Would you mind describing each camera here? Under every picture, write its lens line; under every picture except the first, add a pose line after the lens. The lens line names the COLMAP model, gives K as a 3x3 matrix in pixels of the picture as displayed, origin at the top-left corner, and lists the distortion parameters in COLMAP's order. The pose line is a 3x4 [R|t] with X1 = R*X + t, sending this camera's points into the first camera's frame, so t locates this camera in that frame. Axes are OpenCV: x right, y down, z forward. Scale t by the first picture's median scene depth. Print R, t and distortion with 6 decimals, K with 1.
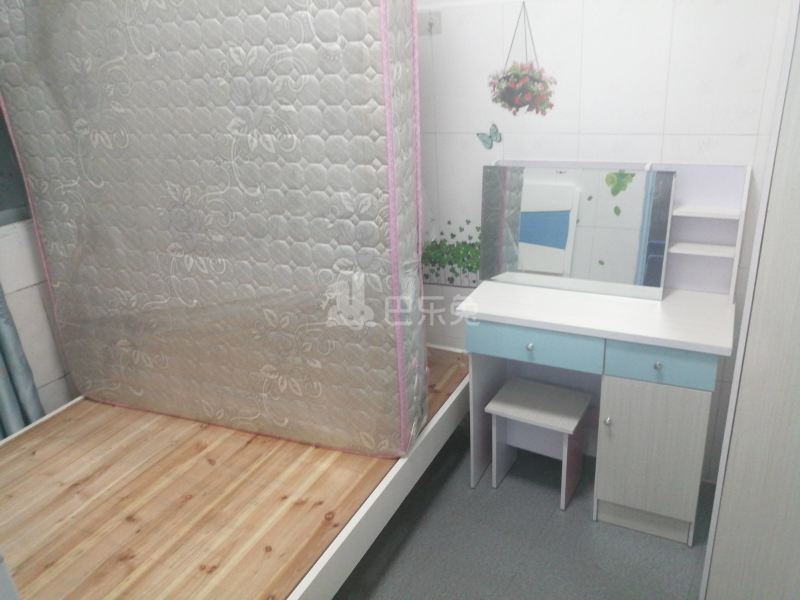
lens RADIAL K [[633.2, 0, 403.6], [0, 633.2, 302.4], [0, 0, 1]] dist [0.012386, -0.016048]
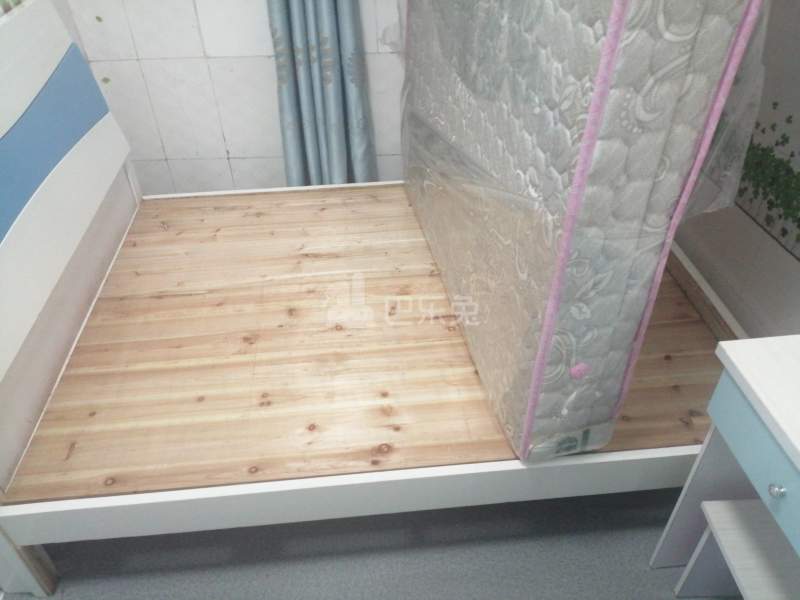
lens RADIAL K [[633.2, 0, 382.6], [0, 633.2, 302.0], [0, 0, 1]] dist [0.012386, -0.016048]
pose [[0.525238, 0.567570, -0.634026, 0.266881], [-0.330118, 0.822629, 0.462929, -0.180903], [0.784313, -0.033845, 0.619441, 0.442436]]
